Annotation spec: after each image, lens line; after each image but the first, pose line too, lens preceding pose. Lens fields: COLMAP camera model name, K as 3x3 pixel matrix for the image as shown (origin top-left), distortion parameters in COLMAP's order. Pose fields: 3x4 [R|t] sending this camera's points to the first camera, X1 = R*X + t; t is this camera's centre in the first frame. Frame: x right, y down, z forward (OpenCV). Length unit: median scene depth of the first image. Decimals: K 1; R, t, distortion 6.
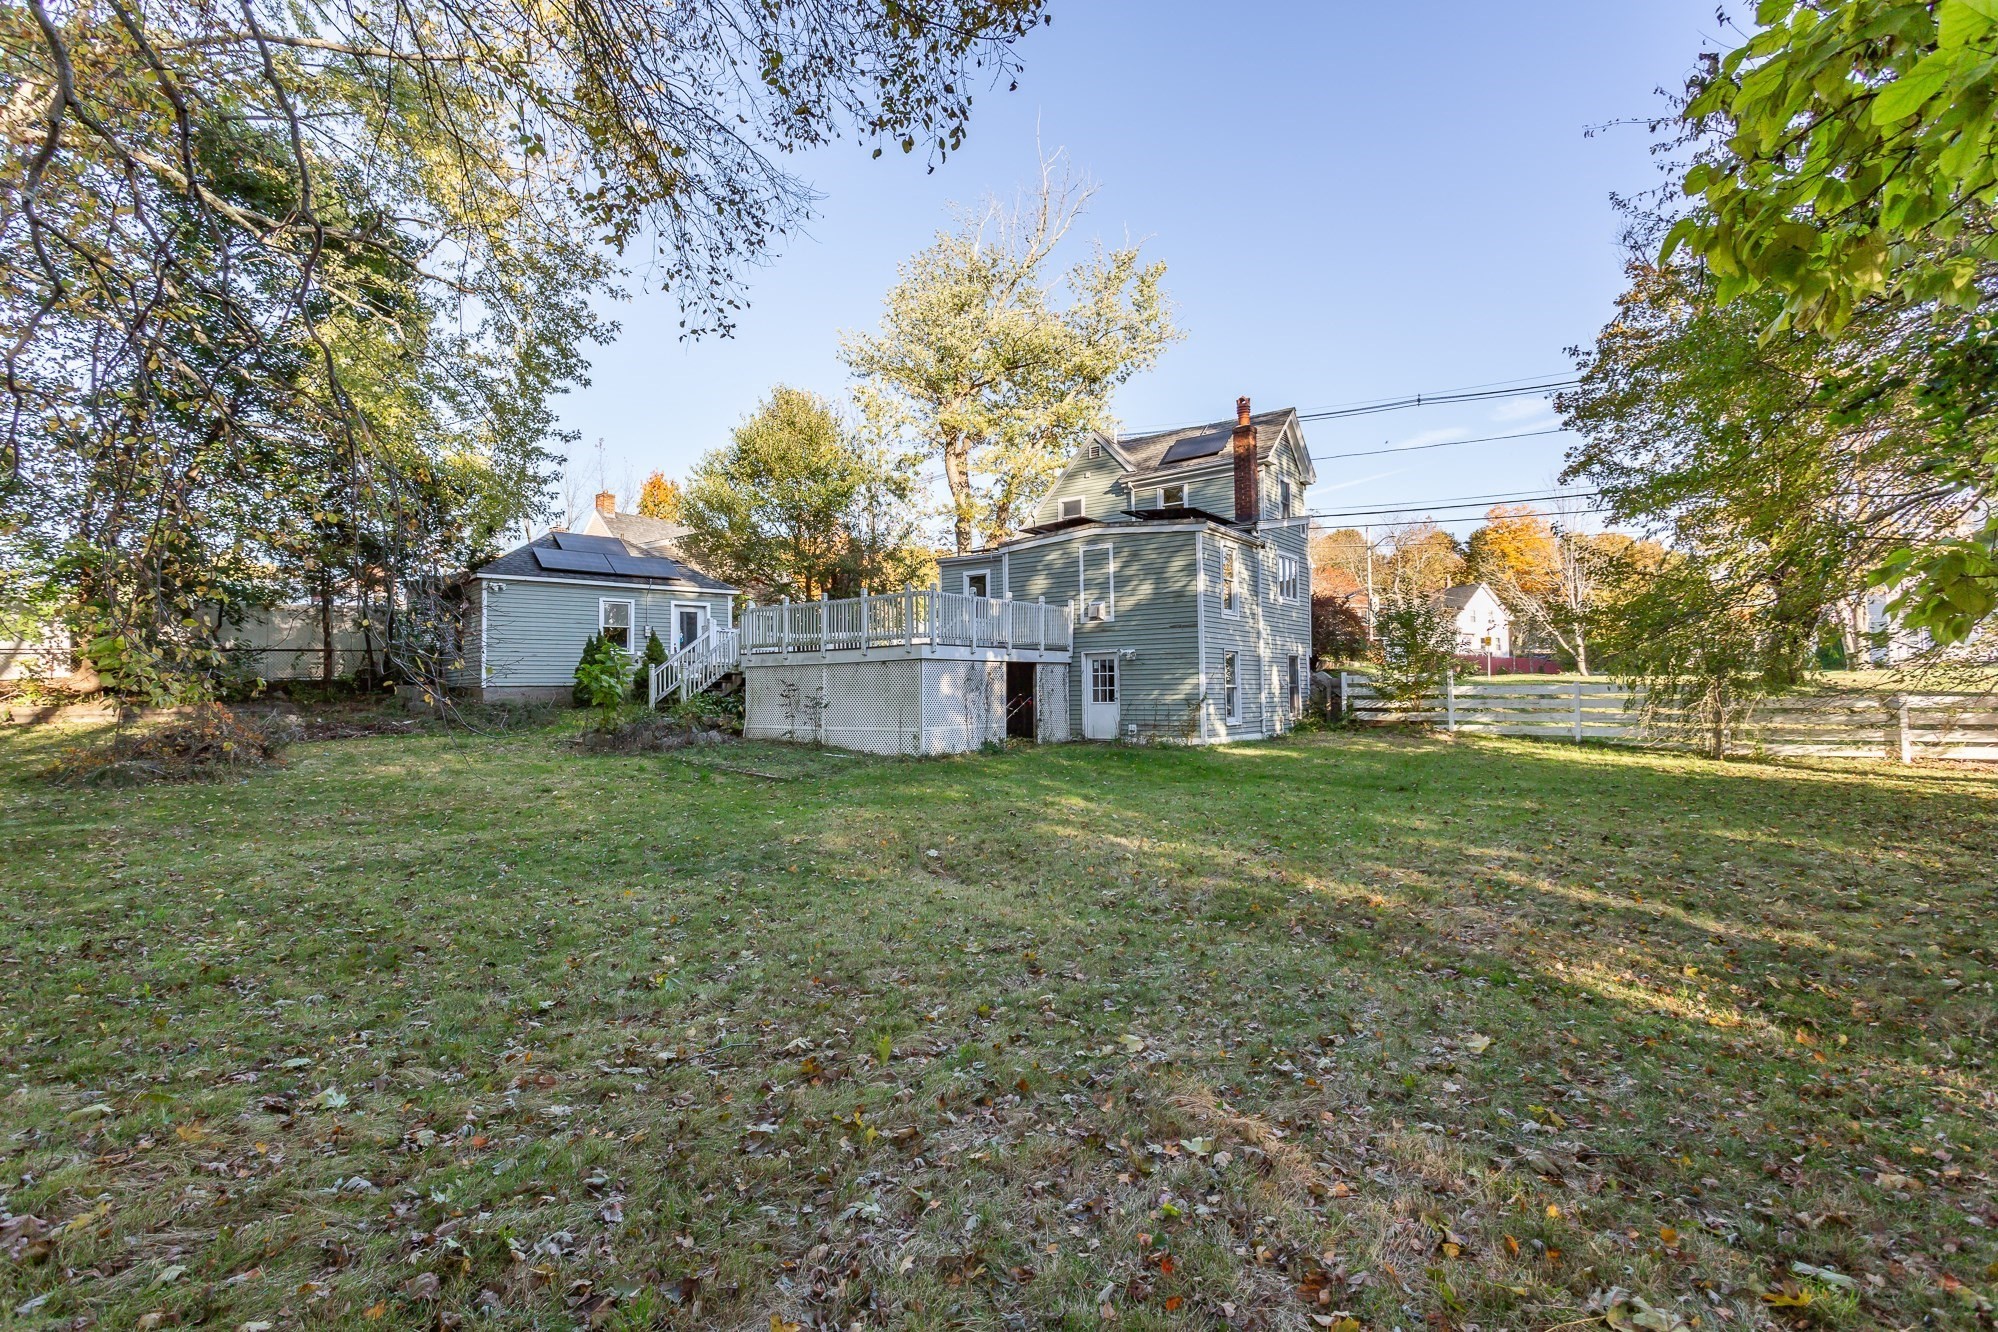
lens RADIAL K [[946.3, 0, 1006.8], [0, 946.3, 648.1], [0, 0, 1]] dist [-0.001404, -0.000404]
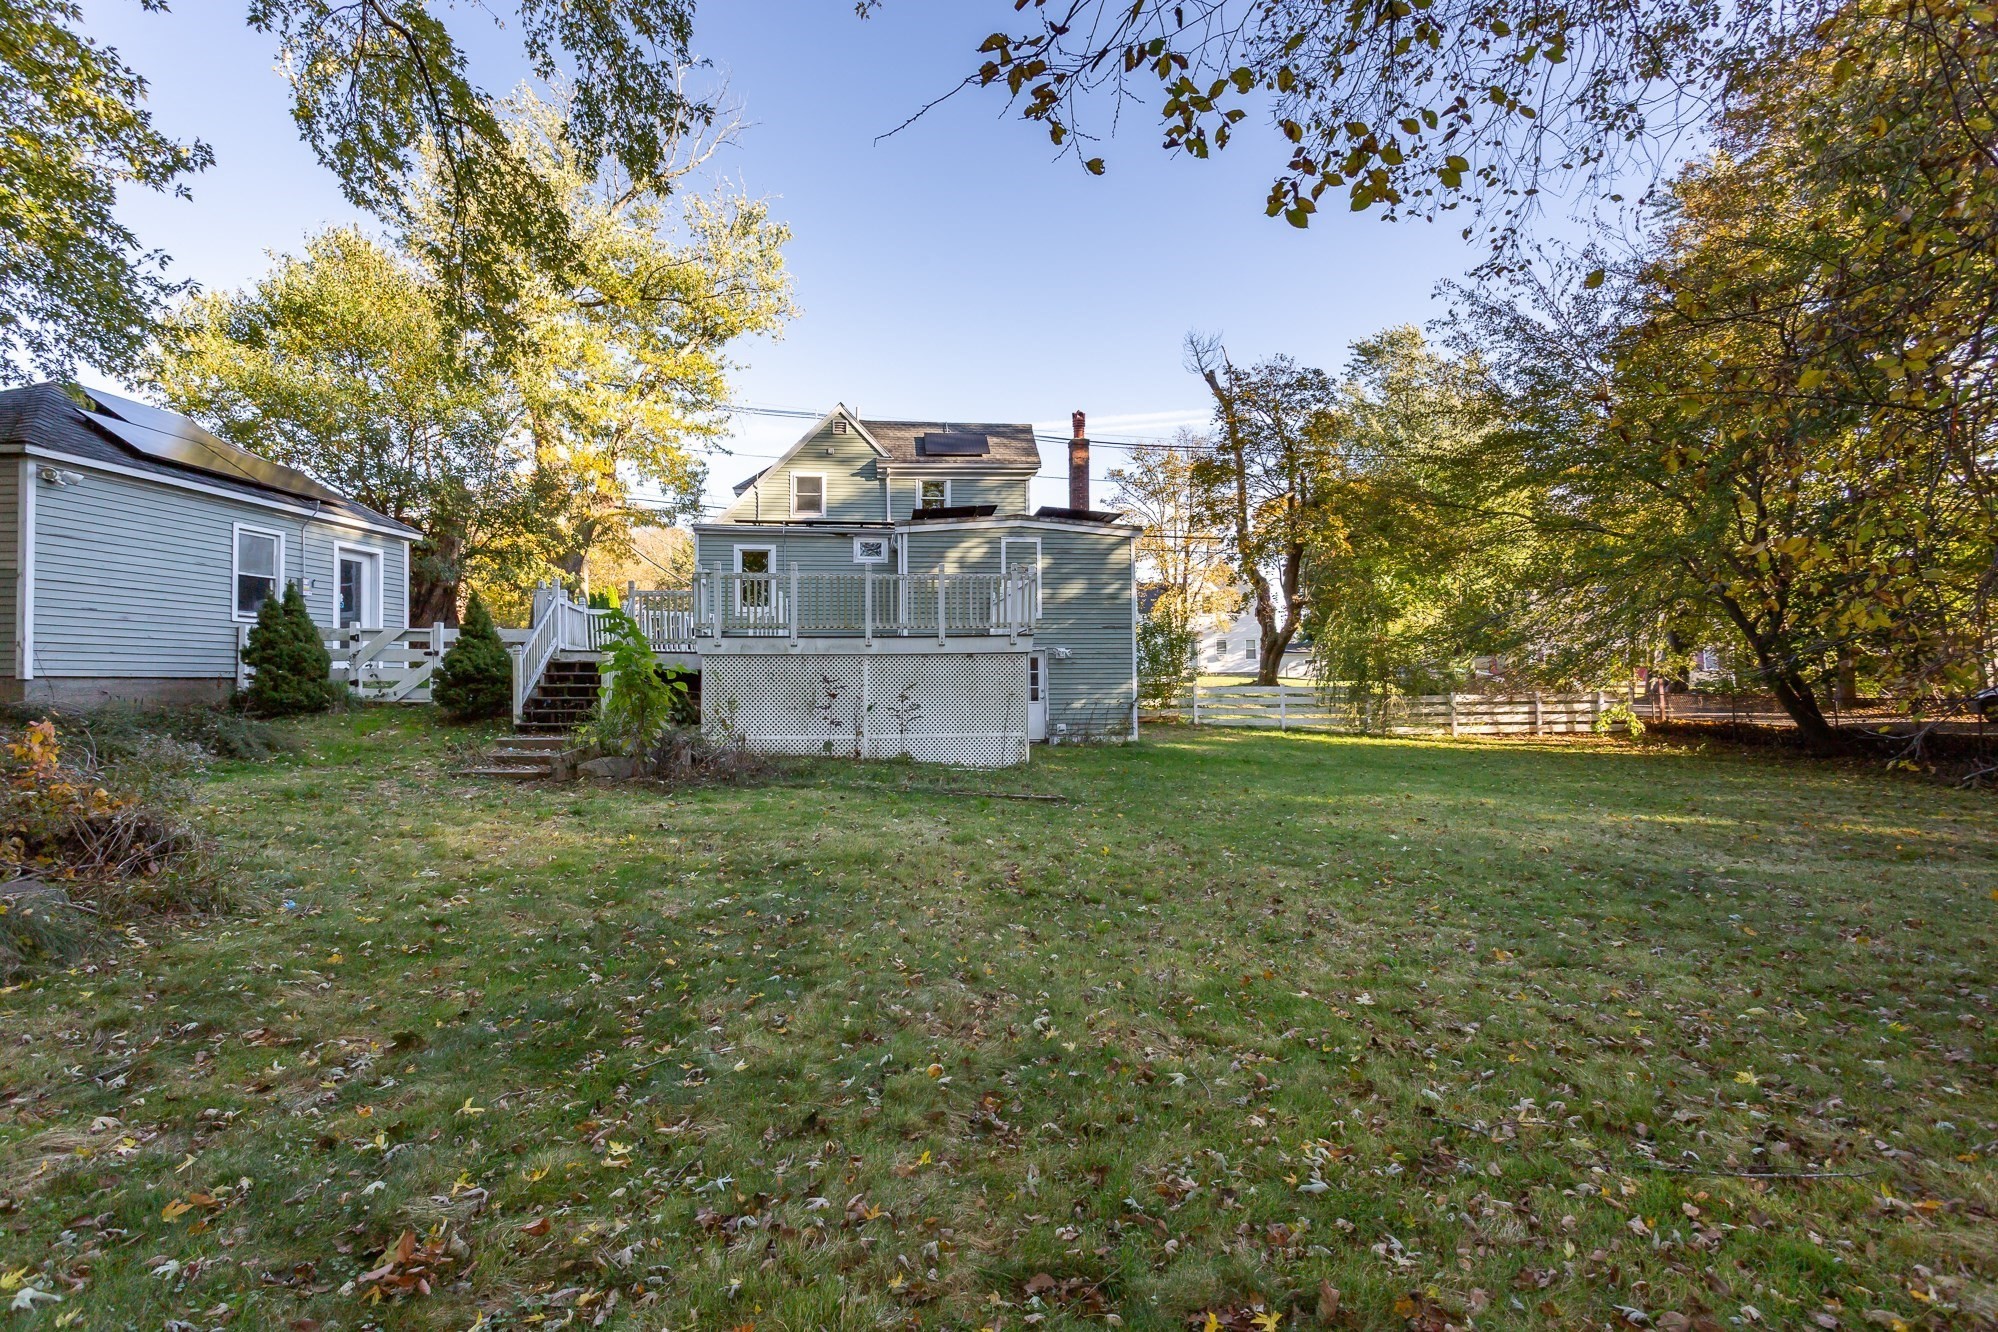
lens RADIAL K [[946.3, 0, 1006.8], [0, 946.3, 648.1], [0, 0, 1]] dist [-0.001404, -0.000404]
pose [[0.697047, 0.032809, 0.716275, -0.605112], [-0.028345, 0.999433, -0.018195, 0.020833], [-0.716465, -0.007620, 0.697581, 0.348277]]
